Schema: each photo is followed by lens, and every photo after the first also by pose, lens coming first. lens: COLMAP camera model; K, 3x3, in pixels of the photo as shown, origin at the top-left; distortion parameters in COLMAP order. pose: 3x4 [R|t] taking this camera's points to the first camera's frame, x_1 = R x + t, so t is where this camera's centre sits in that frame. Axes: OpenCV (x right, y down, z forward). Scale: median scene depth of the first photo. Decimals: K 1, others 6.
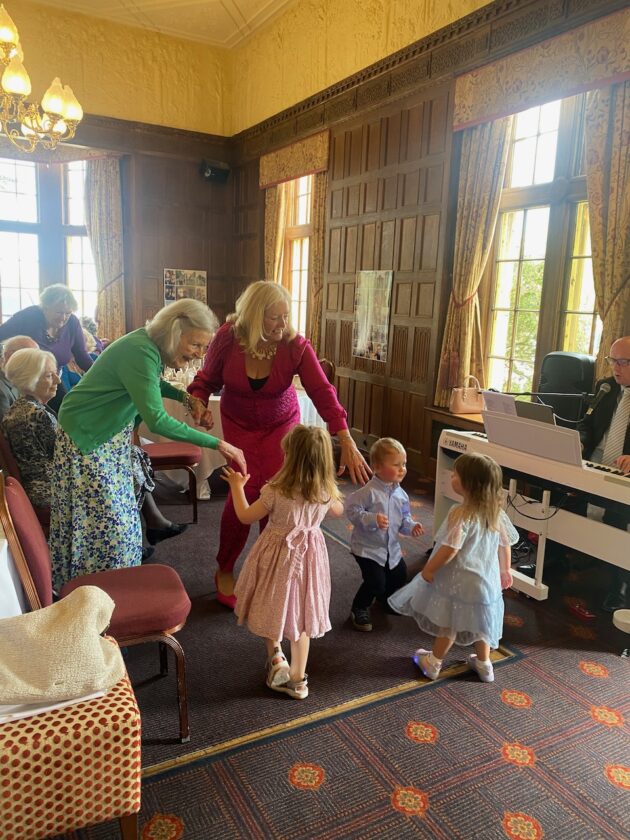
lens RADIAL K [[639.8, 0, 315.8], [0, 639.8, 413.4], [0, 0, 1]] dist [0.004946, -0.004602]
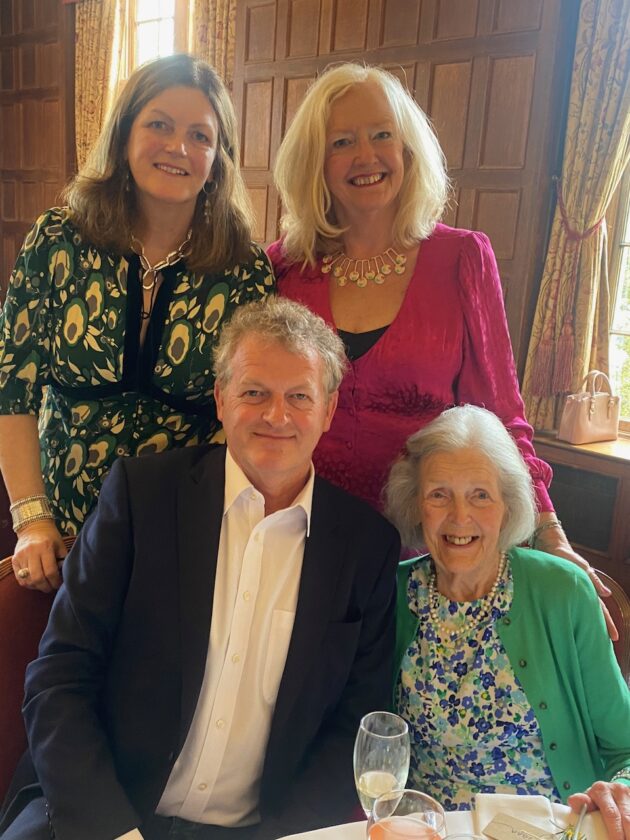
lens RADIAL K [[843.2, 0, 311.0], [0, 843.2, 418.6], [0, 0, 1]] dist [0.016306, 0.000000]
pose [[0.949063, -0.048984, 0.311256, -0.205605], [0.031896, 0.997703, 0.059760, -0.069508], [-0.313468, -0.046788, 0.948445, 0.411457]]
